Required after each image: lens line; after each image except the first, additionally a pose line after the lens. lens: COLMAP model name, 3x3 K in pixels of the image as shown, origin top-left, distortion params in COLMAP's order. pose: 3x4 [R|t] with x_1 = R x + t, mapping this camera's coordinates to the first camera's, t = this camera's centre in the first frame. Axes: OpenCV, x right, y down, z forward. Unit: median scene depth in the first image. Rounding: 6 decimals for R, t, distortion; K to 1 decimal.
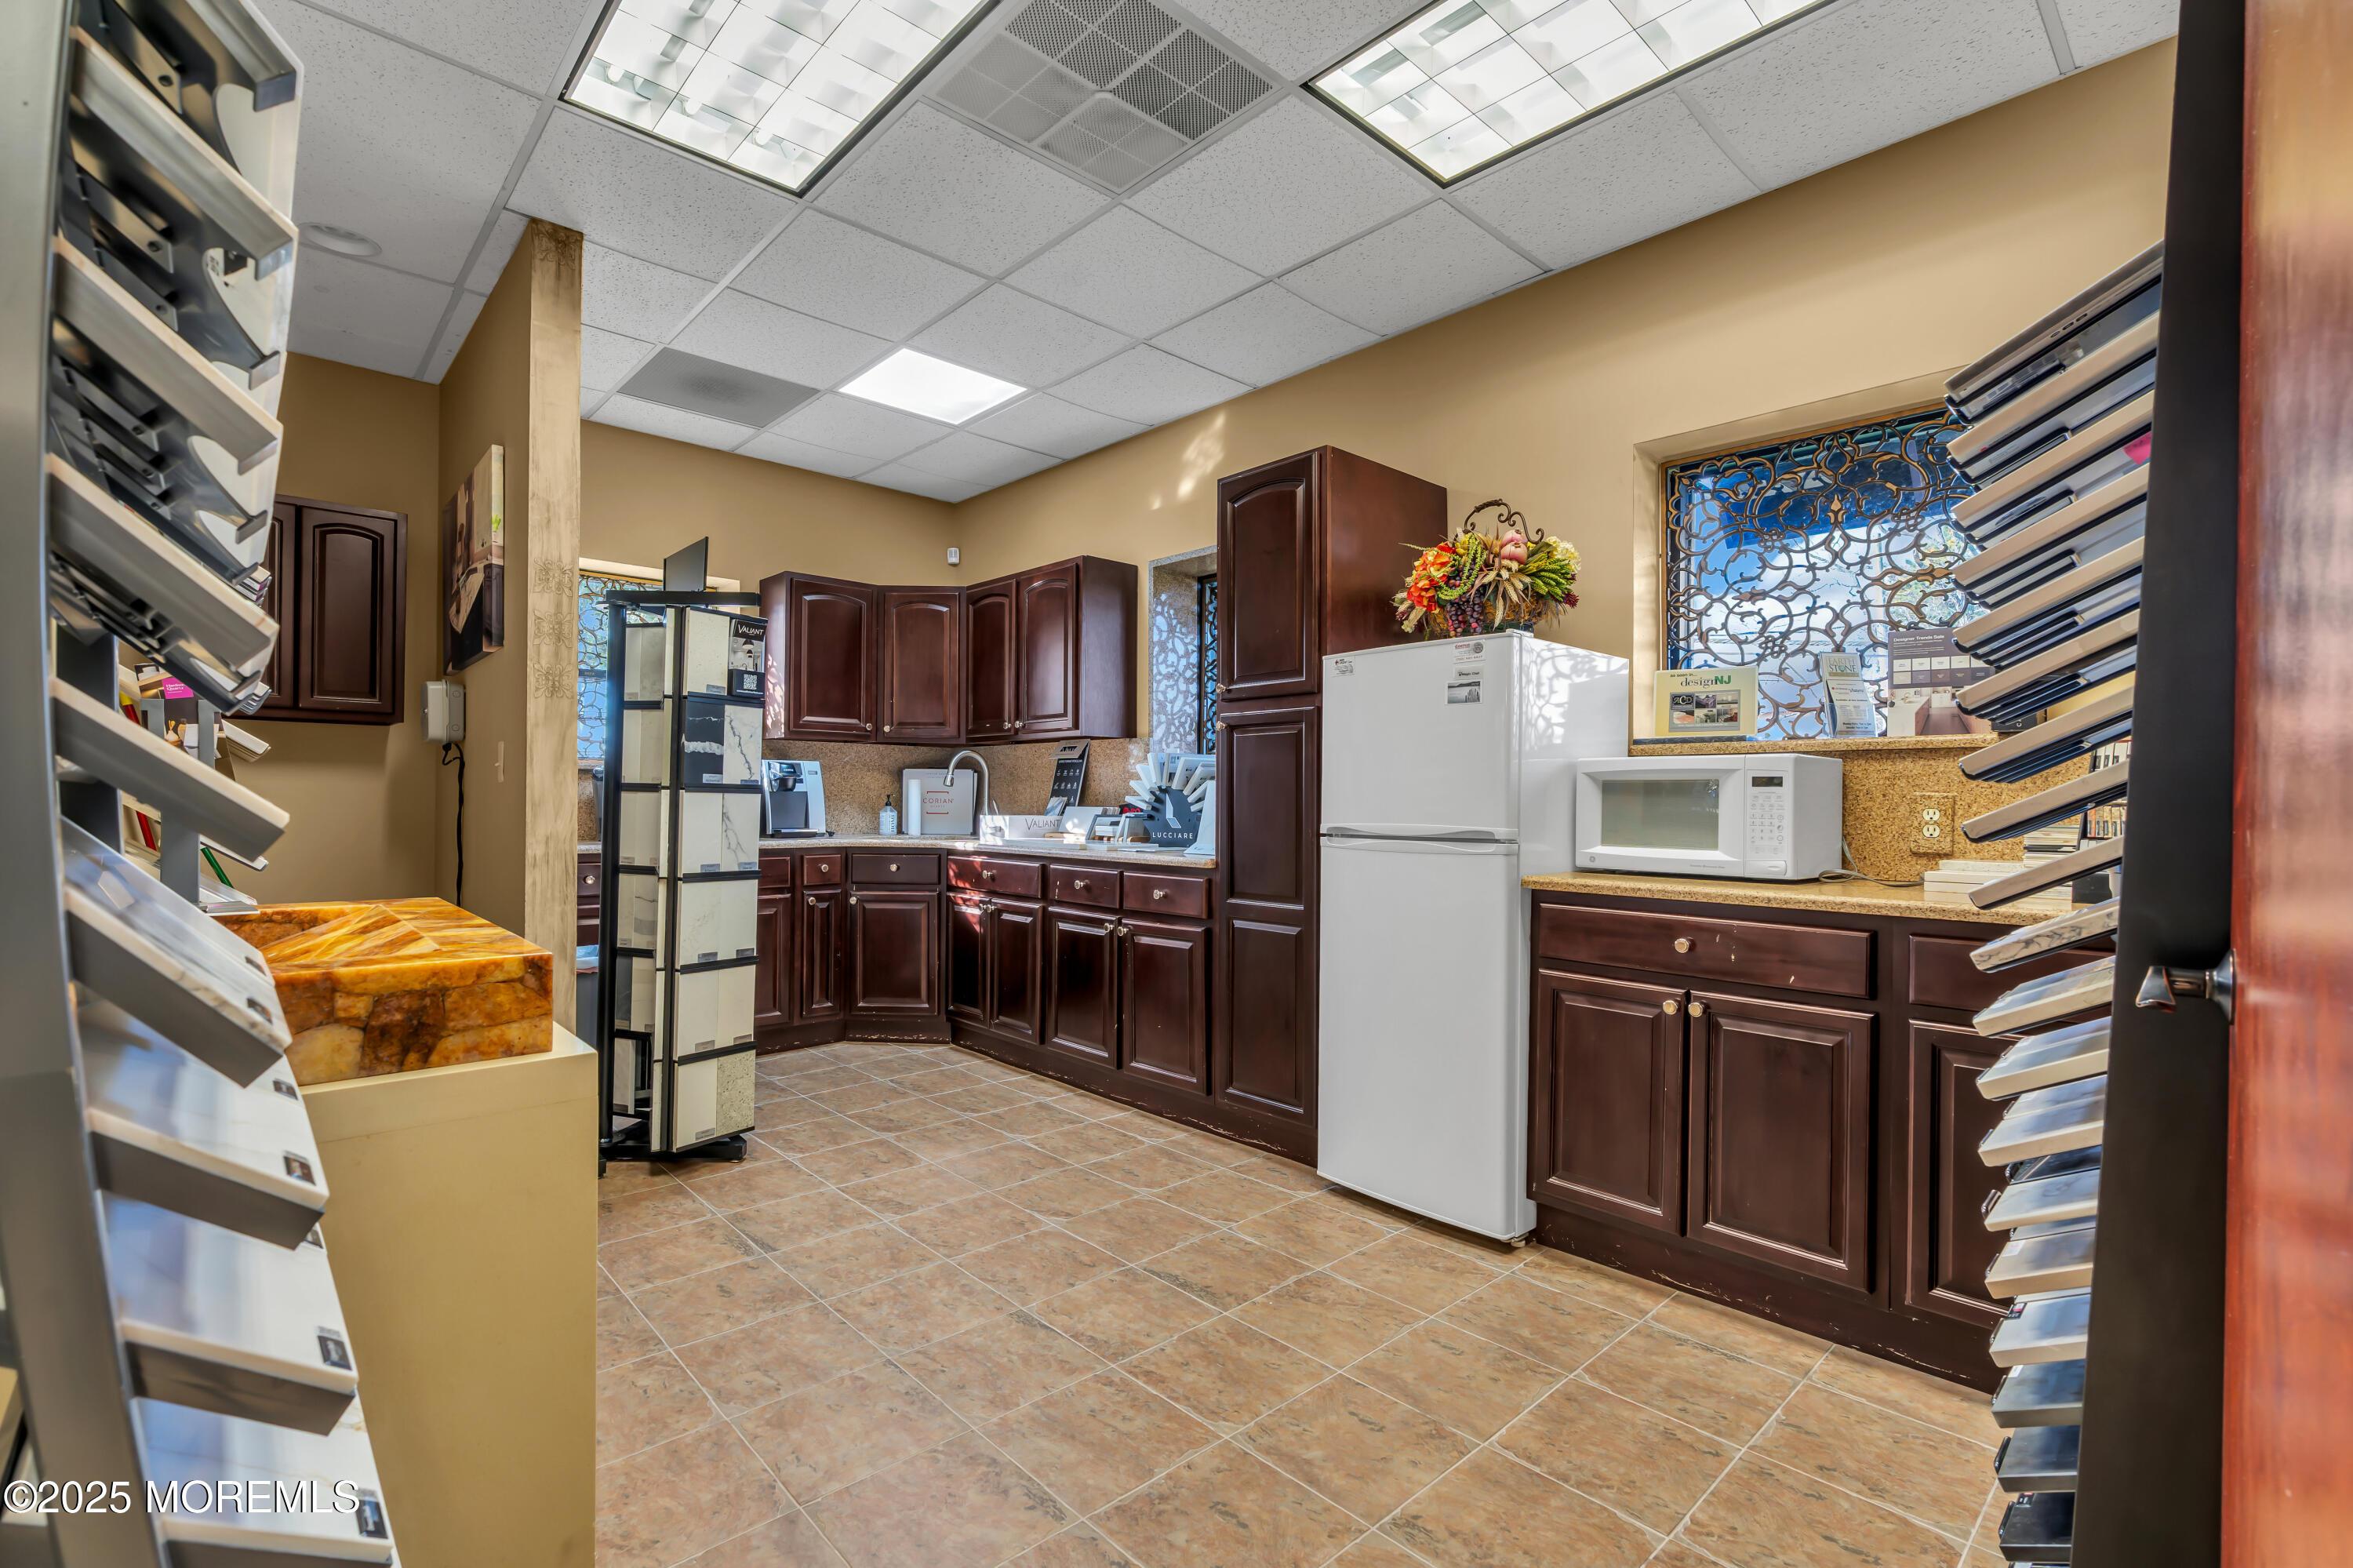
lens RADIAL K [[1051.6, 0, 1183.8], [0, 1051.6, 790.3], [0, 0, 1]] dist [-0.010493, 0.003201]
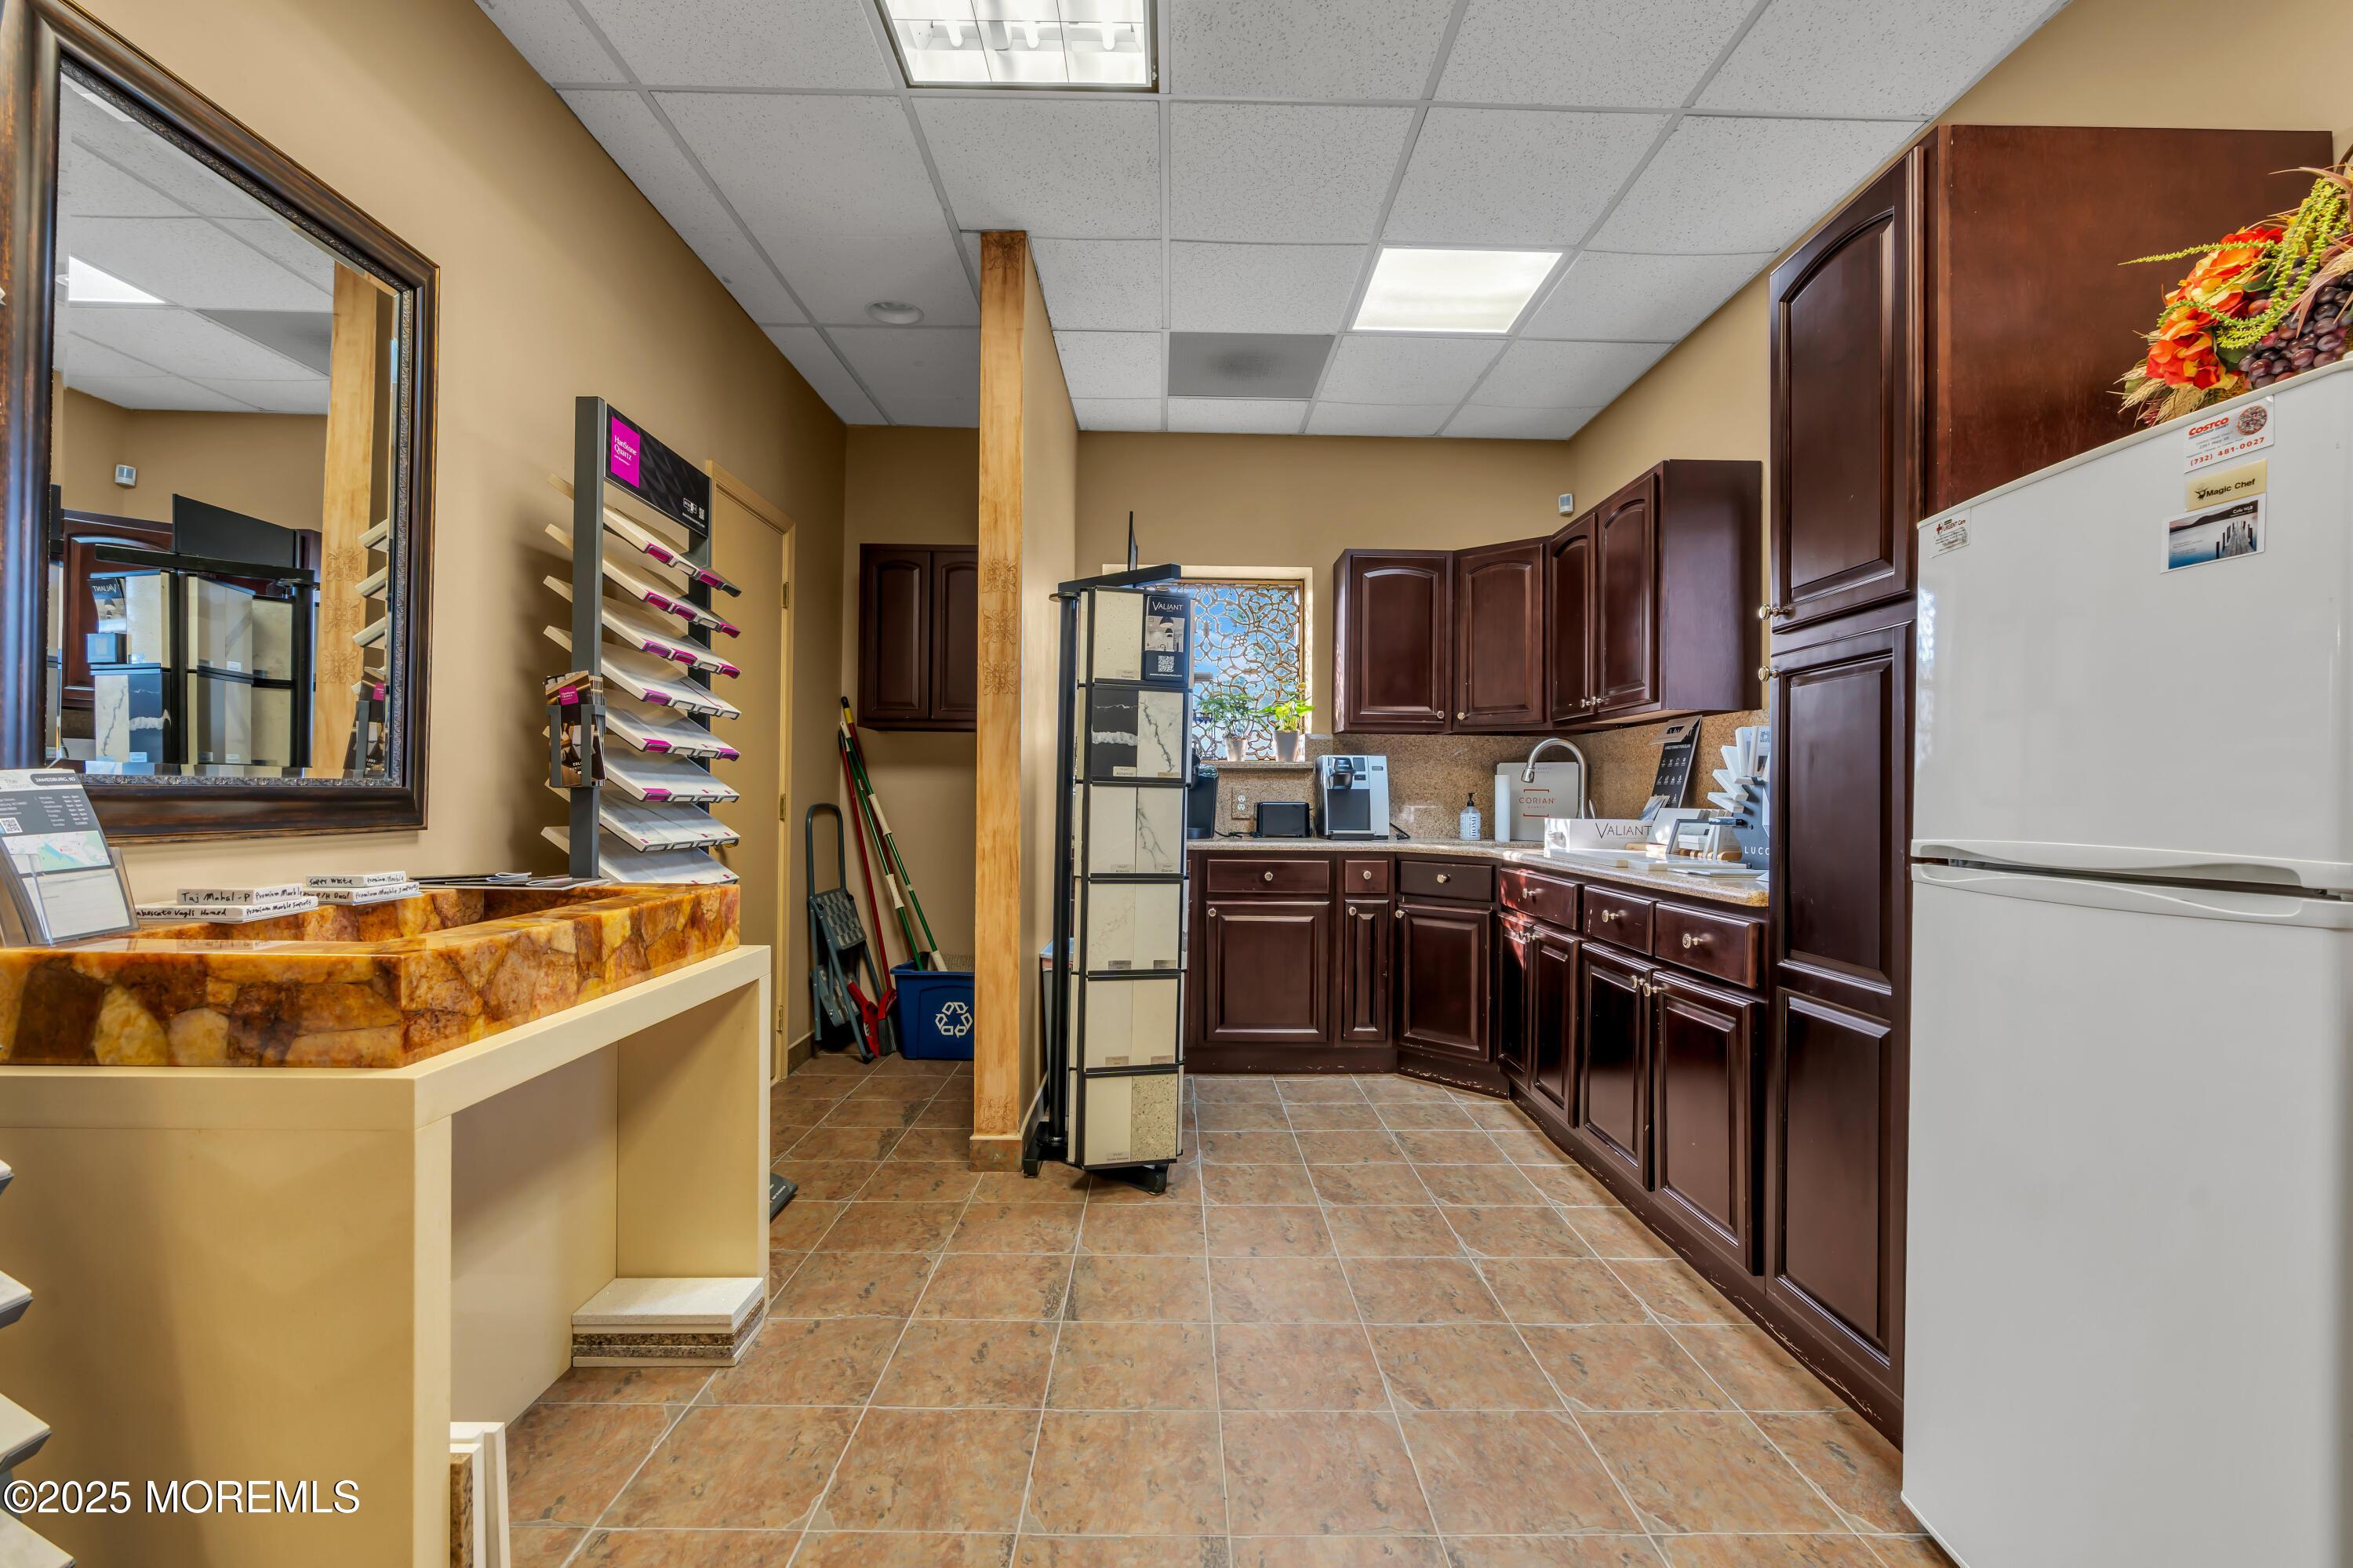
lens RADIAL K [[1051.6, 0, 1180.7], [0, 1051.6, 791.7], [0, 0, 1]] dist [-0.010493, 0.003201]
pose [[0.738582, -0.002954, -0.674157, 0.204845], [0.001079, 0.999994, -0.003200, 0.009180], [0.674162, 0.001636, 0.738581, 0.345650]]
